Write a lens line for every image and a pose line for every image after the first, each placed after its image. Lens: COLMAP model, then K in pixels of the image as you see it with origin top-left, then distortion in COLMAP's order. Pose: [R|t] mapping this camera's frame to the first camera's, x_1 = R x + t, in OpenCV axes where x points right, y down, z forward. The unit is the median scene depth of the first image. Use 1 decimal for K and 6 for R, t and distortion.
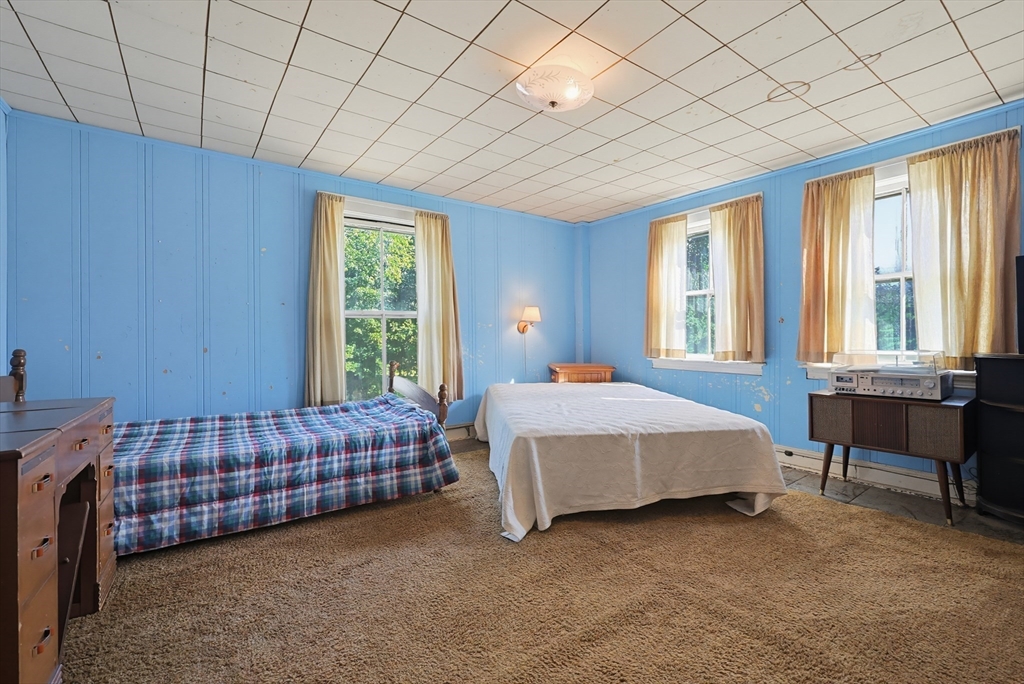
lens RADIAL K [[450.9, 0, 512.4], [0, 450.9, 339.5], [0, 0, 1]] dist [-0.000303, 0.000151]
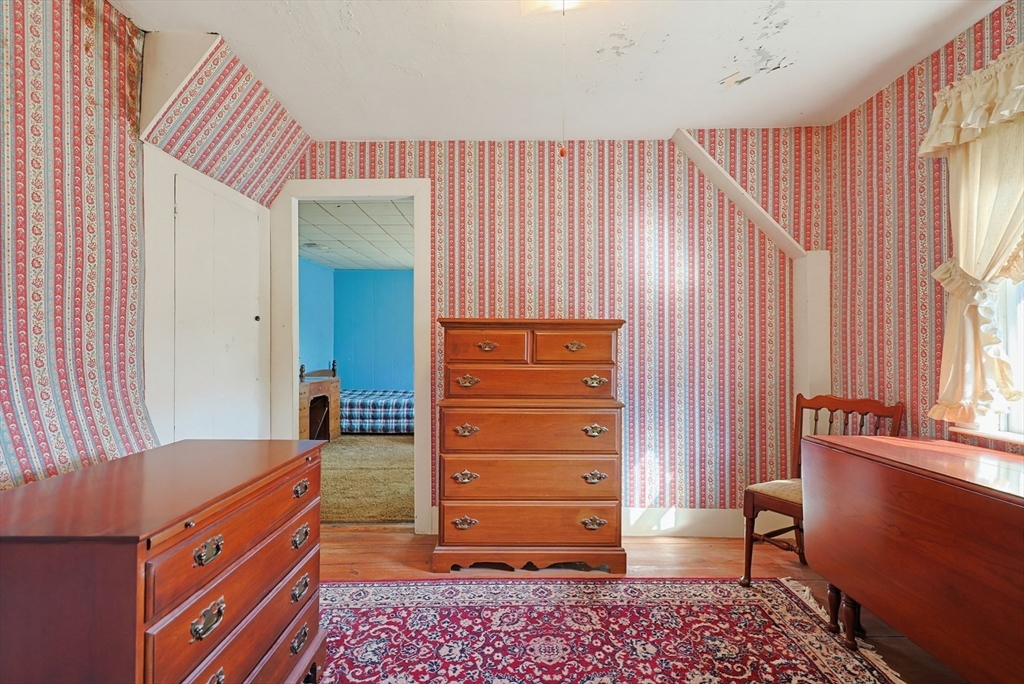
lens RADIAL K [[450.9, 0, 511.1], [0, 450.9, 347.4], [0, 0, 1]] dist [-0.000303, 0.000151]
pose [[0.811591, 0.000406, -0.584226, 1.576402], [-0.006005, 0.999953, -0.007647, -0.048241], [0.584196, 0.009714, 0.811555, -0.681066]]
